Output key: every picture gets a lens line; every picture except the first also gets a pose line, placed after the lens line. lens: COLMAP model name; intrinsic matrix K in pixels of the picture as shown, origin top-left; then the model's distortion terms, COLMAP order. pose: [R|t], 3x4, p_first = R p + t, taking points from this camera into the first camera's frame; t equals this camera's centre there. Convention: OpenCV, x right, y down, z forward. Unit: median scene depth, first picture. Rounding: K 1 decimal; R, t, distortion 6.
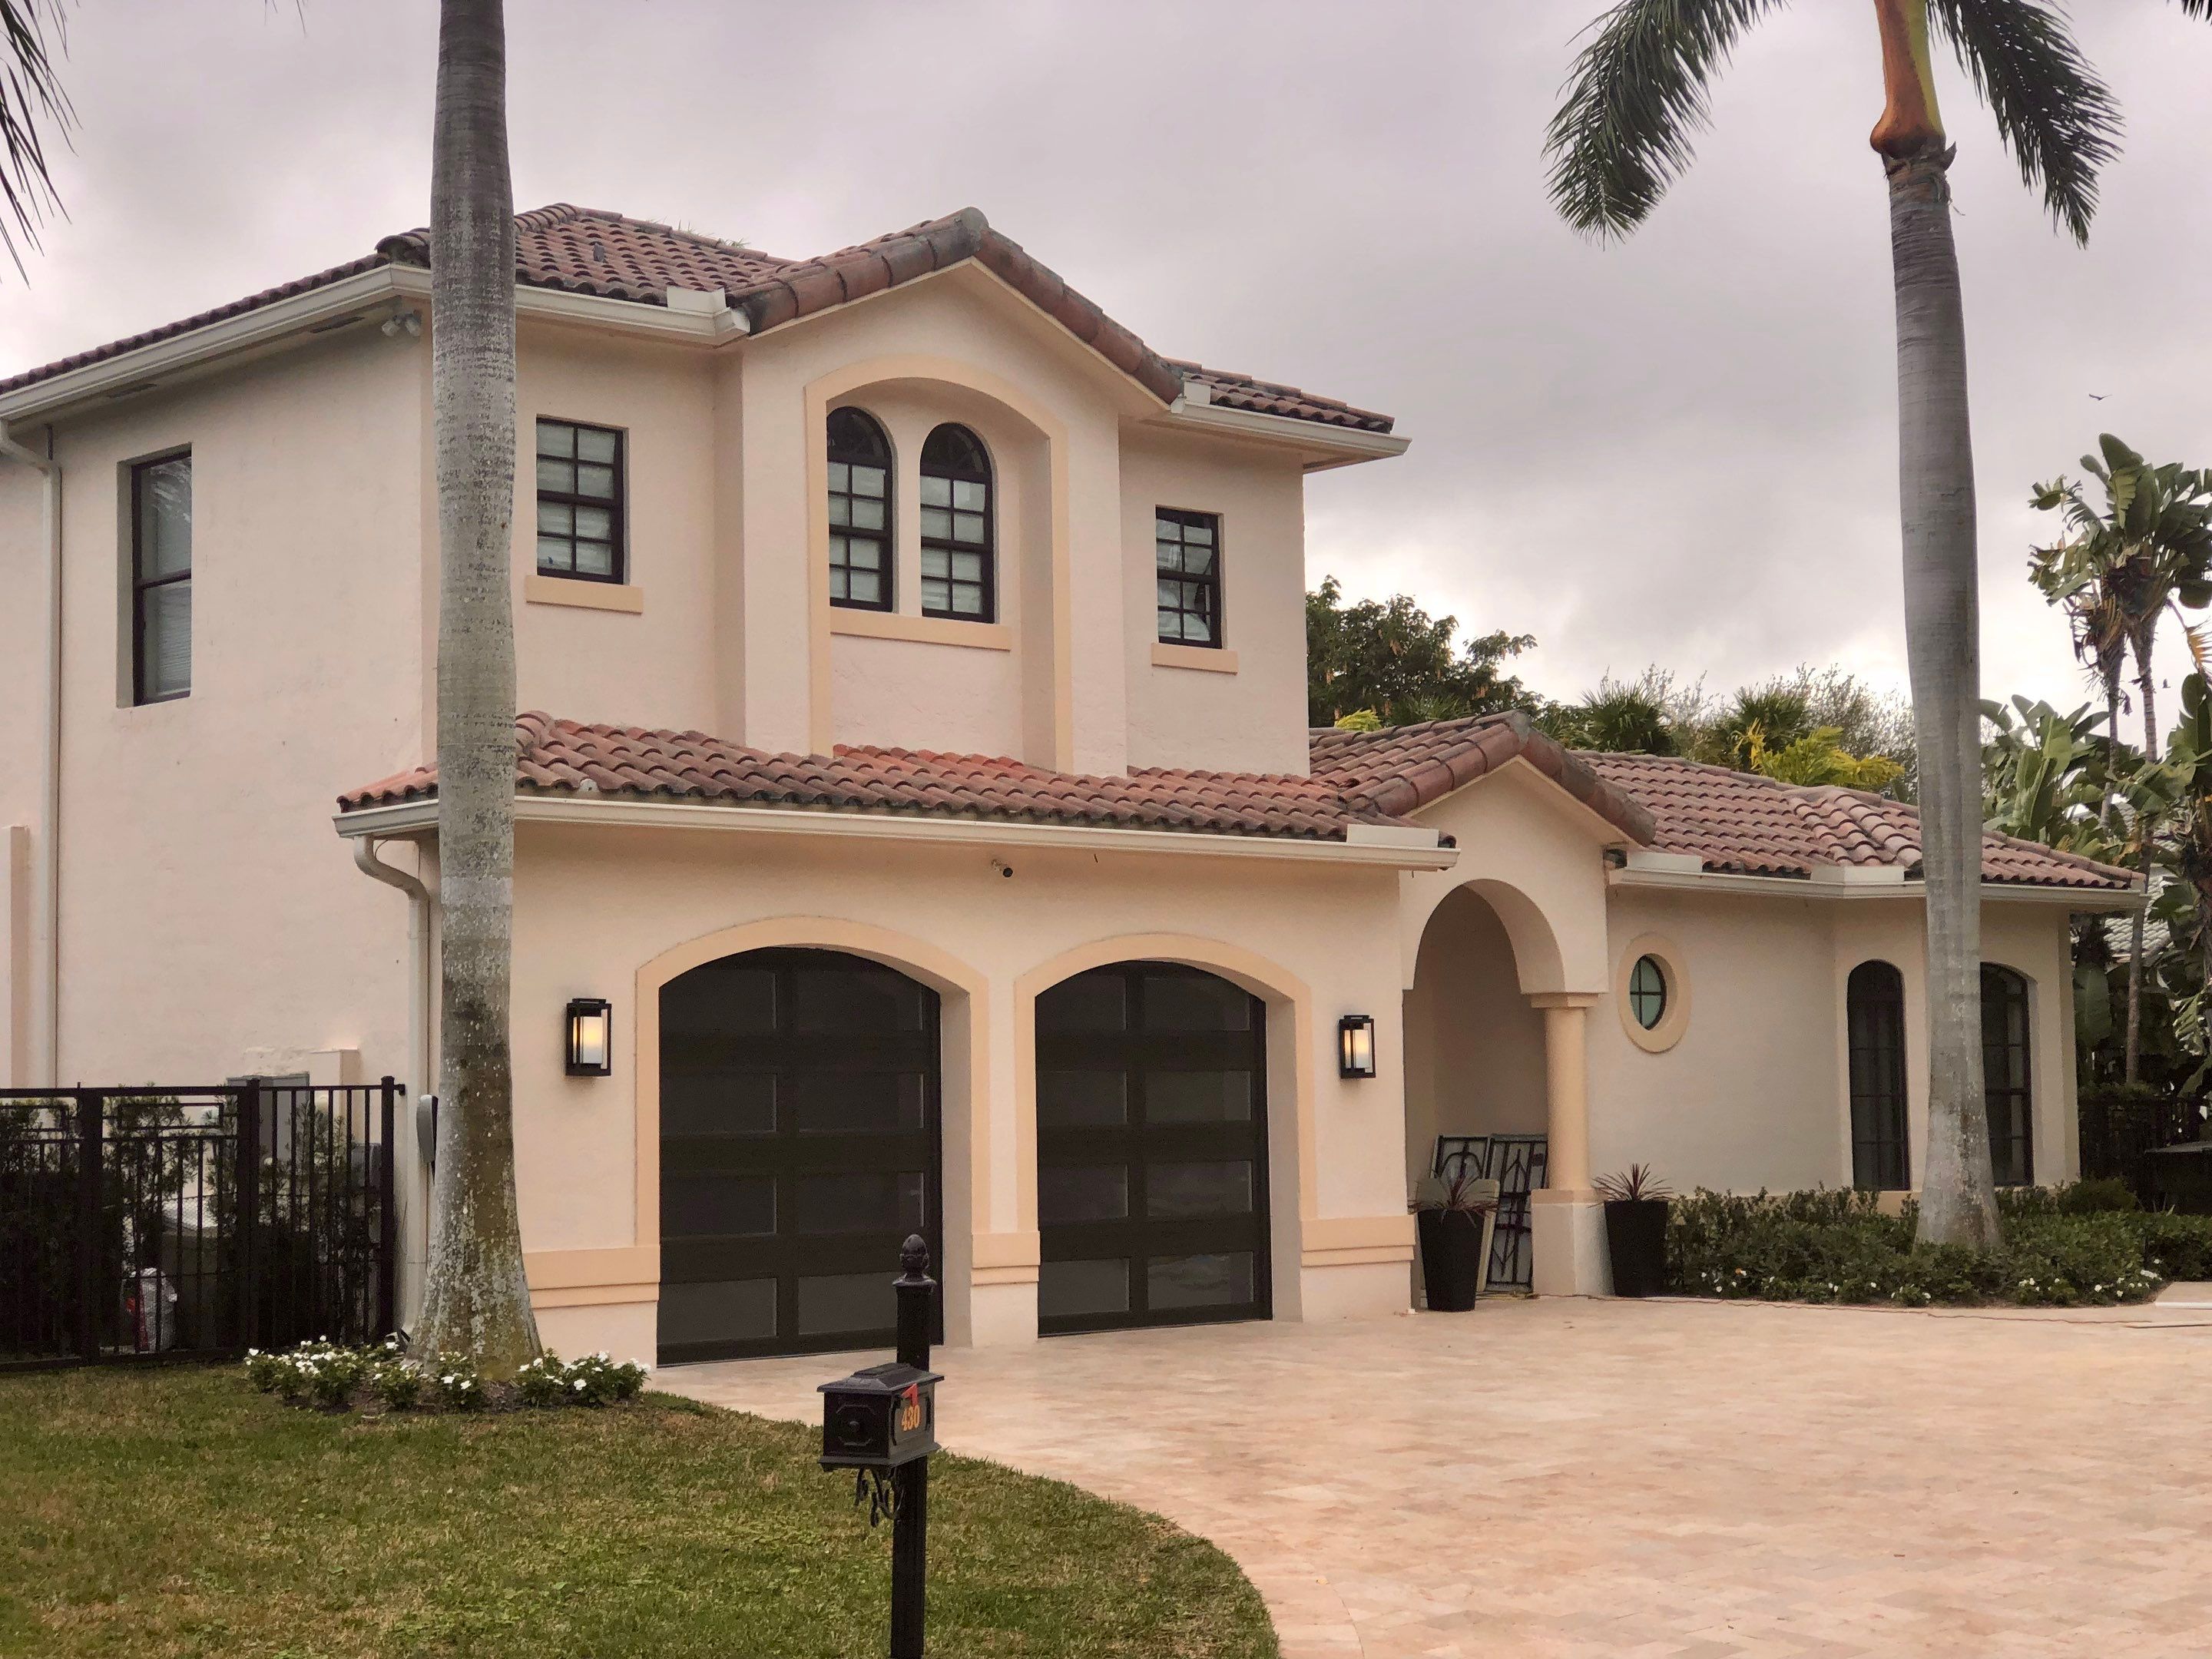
lens RADIAL K [[3522.2, 0, 1106.8], [0, 3522.2, 806.9], [0, 0, 1]] dist [-0.004640, 0.604931]
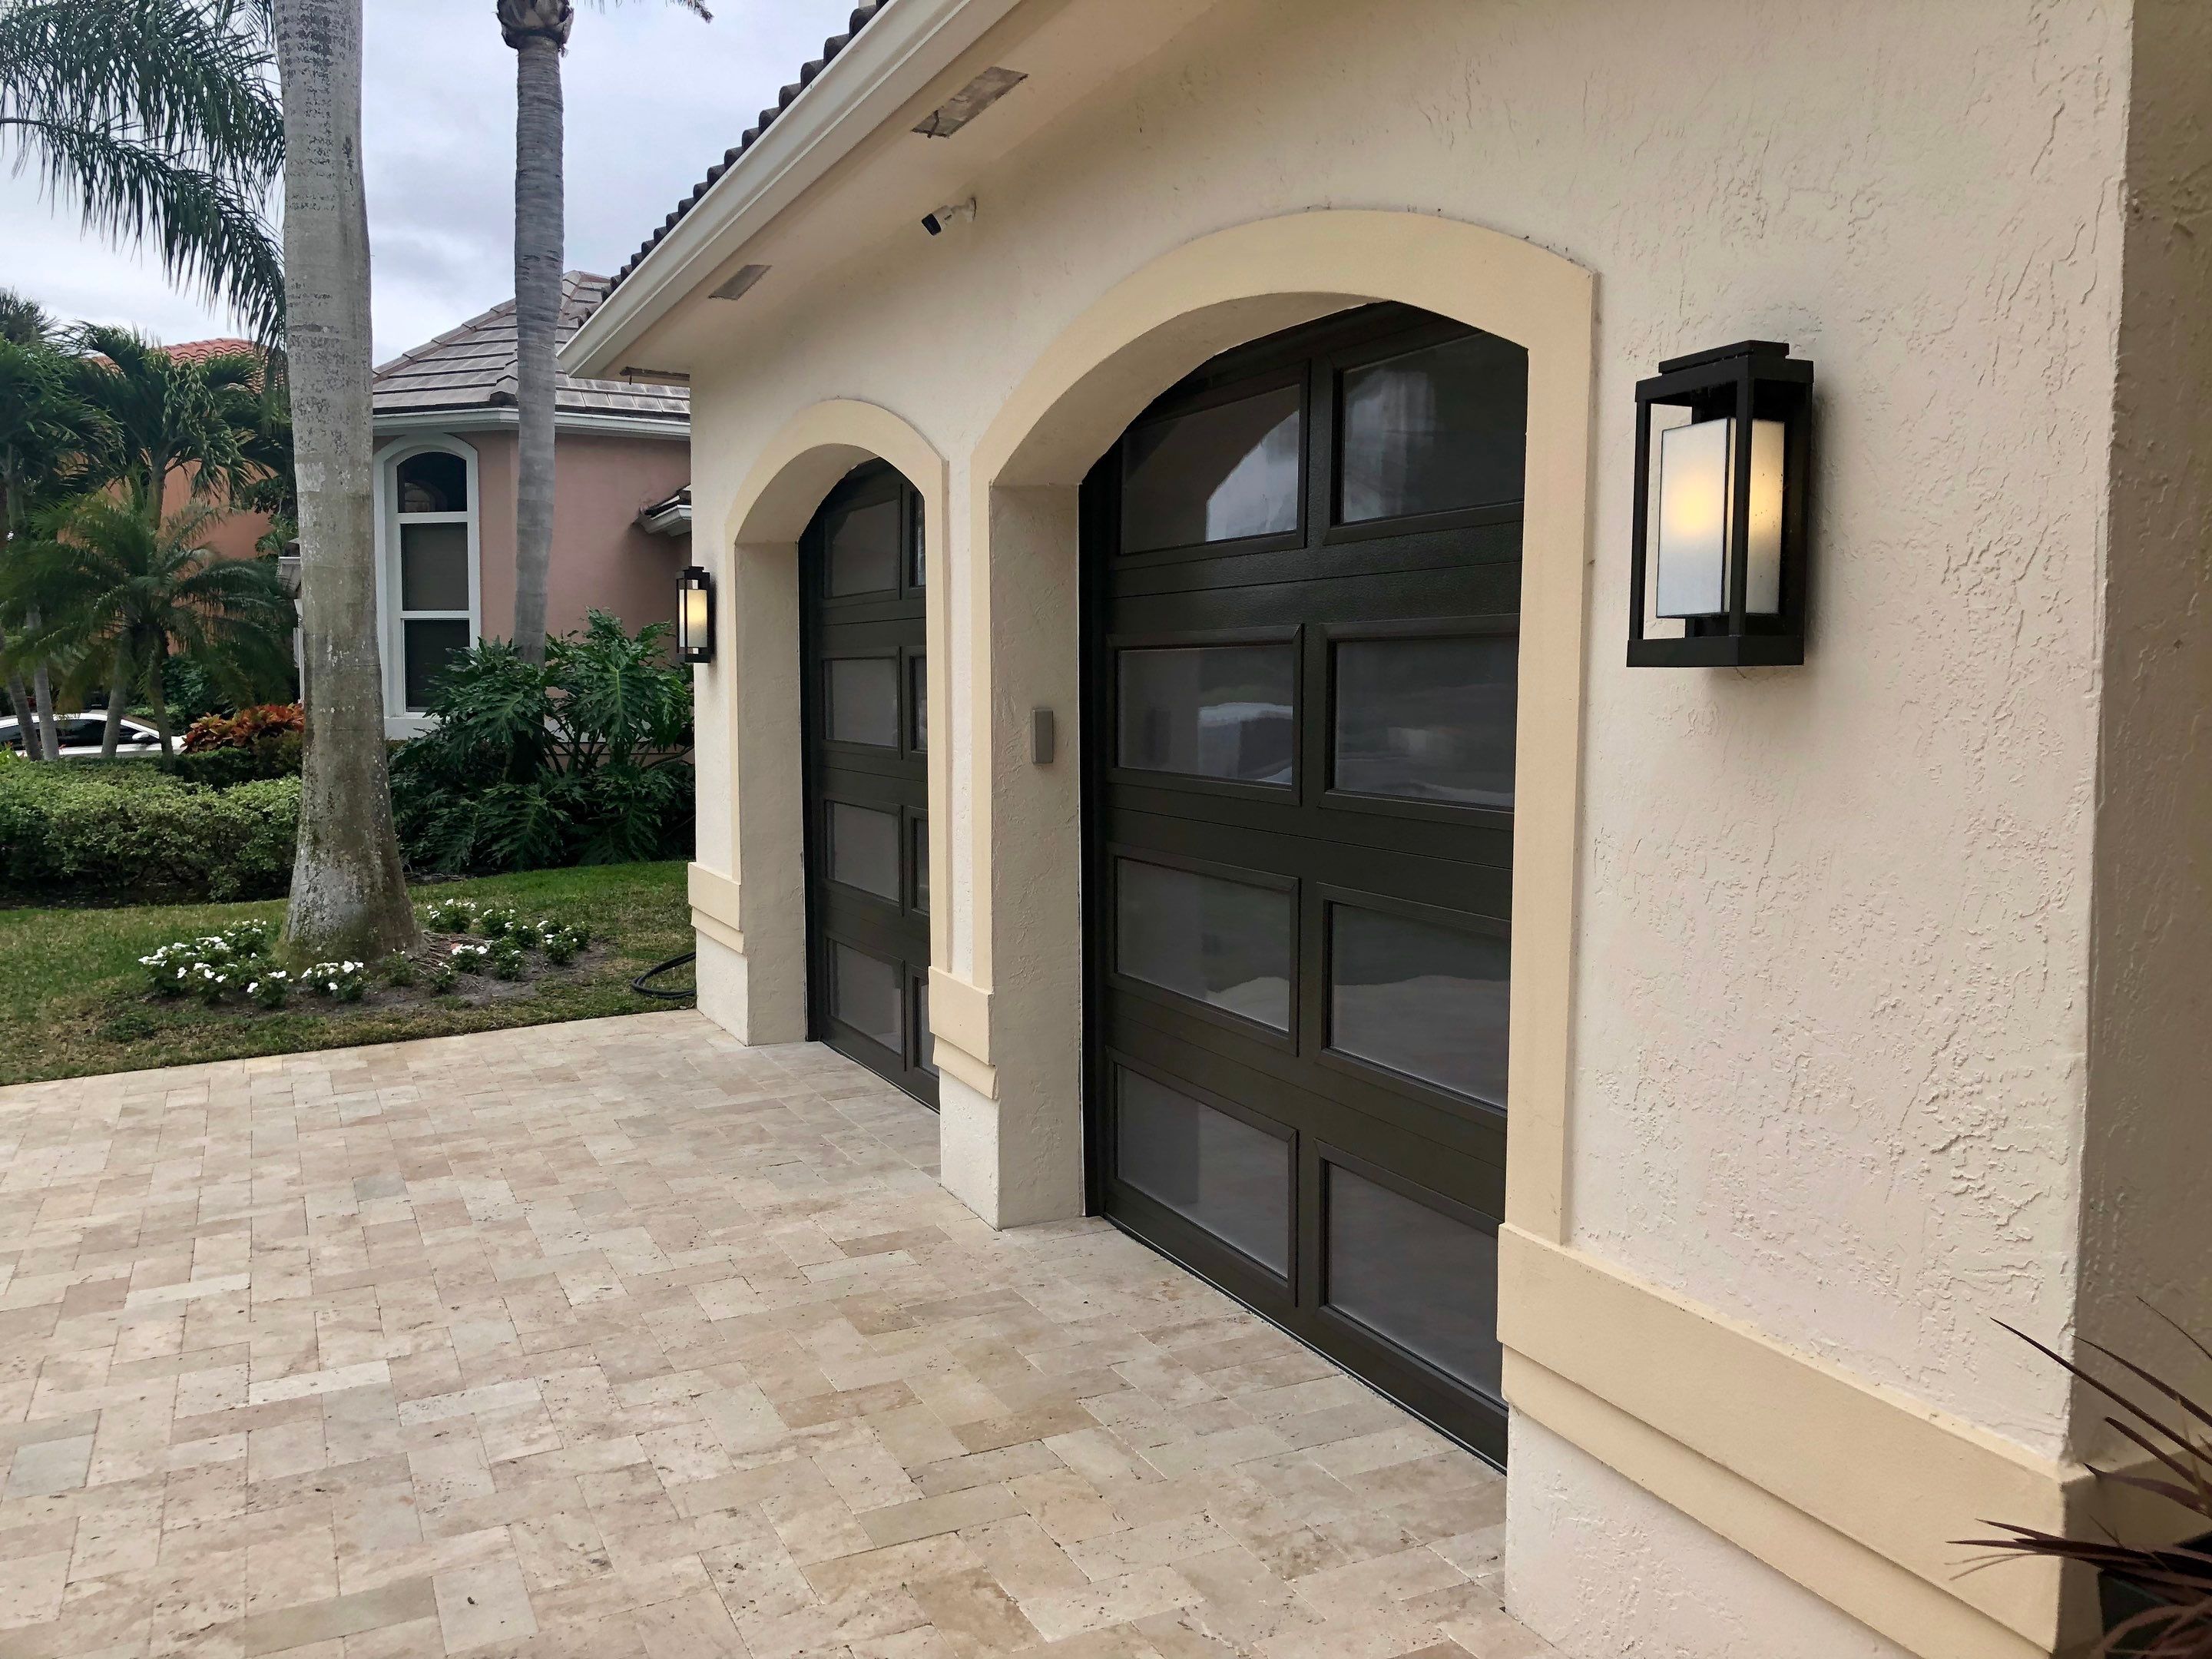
lens RADIAL K [[1798.2, 0, 1121.3], [0, 1798.2, 826.0], [0, 0, 1]] dist [0.065469, -0.157983]
pose [[-0.304780, 0.098120, -0.947355, 0.187159], [0.087949, 0.993329, 0.074587, 0.077867], [0.948353, -0.060586, -0.311376, 1.034990]]
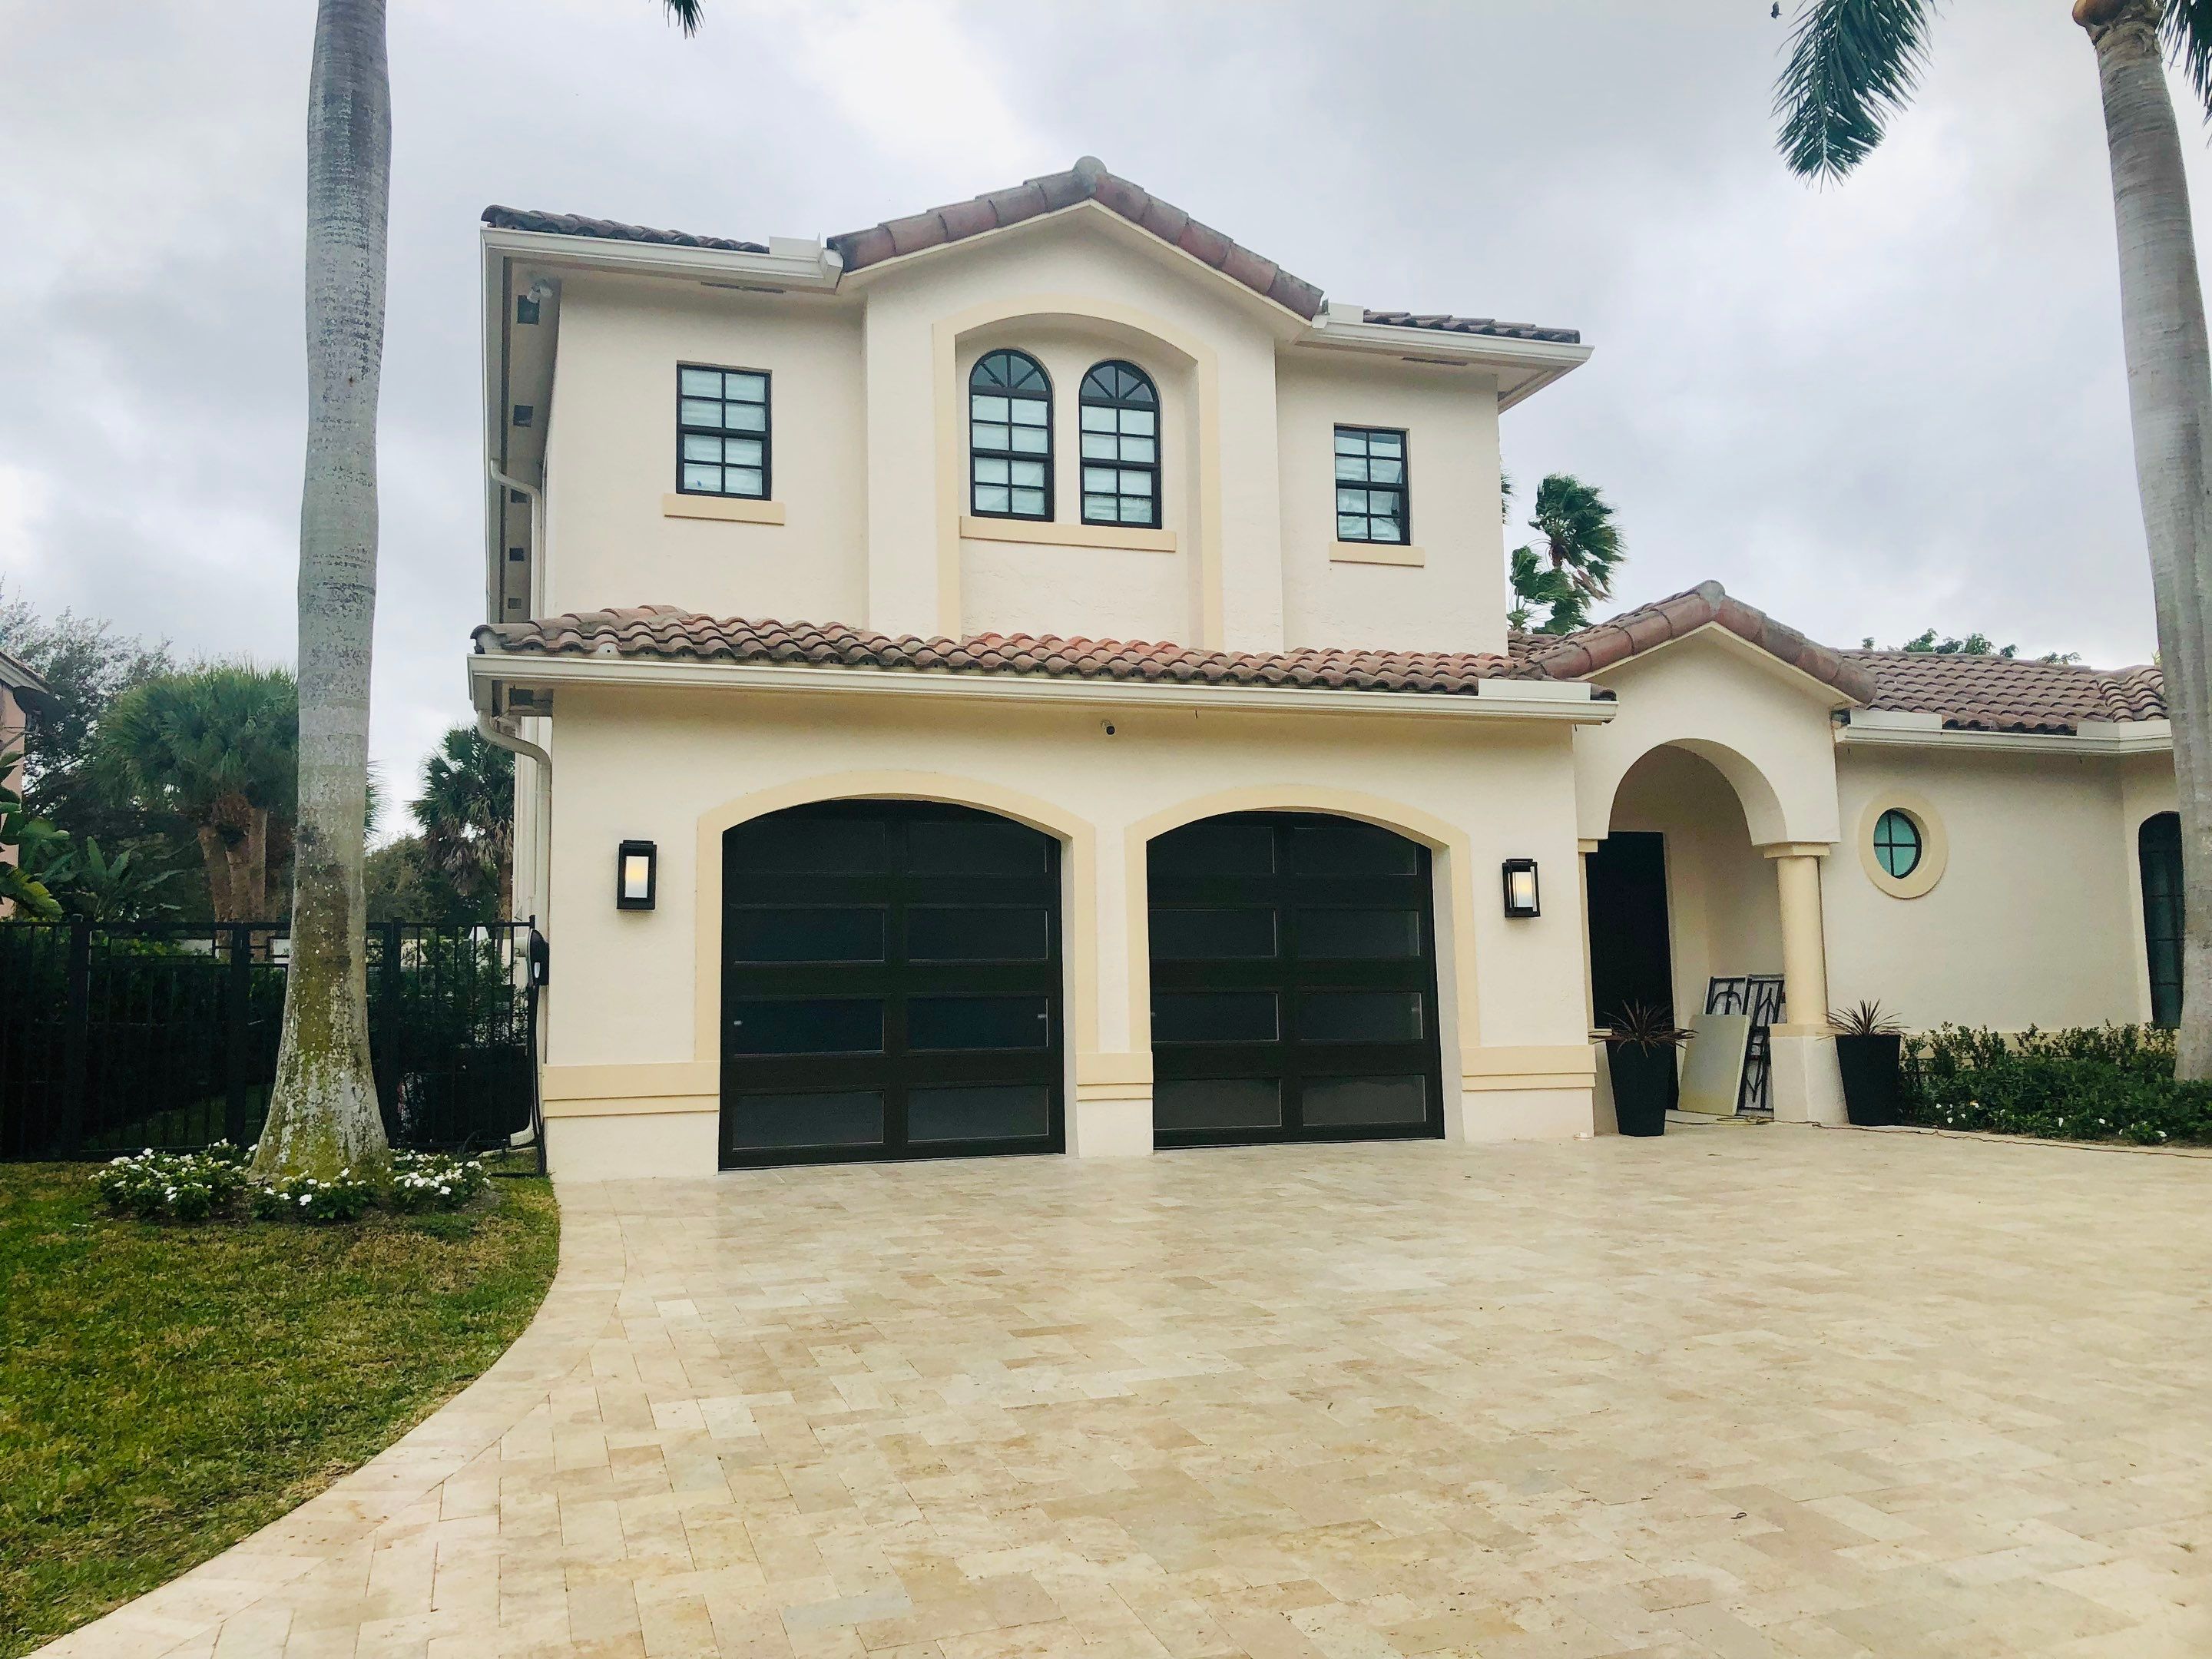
lens RADIAL K [[1750.5, 0, 1098.2], [0, 1750.5, 813.0], [0, 0, 1]] dist [0.062514, -0.097766]
pose [[0.903339, -0.046290, -0.426422, 0.192136], [0.038853, 0.998903, -0.026128, 0.056013], [0.427164, 0.007035, 0.904147, 0.470942]]
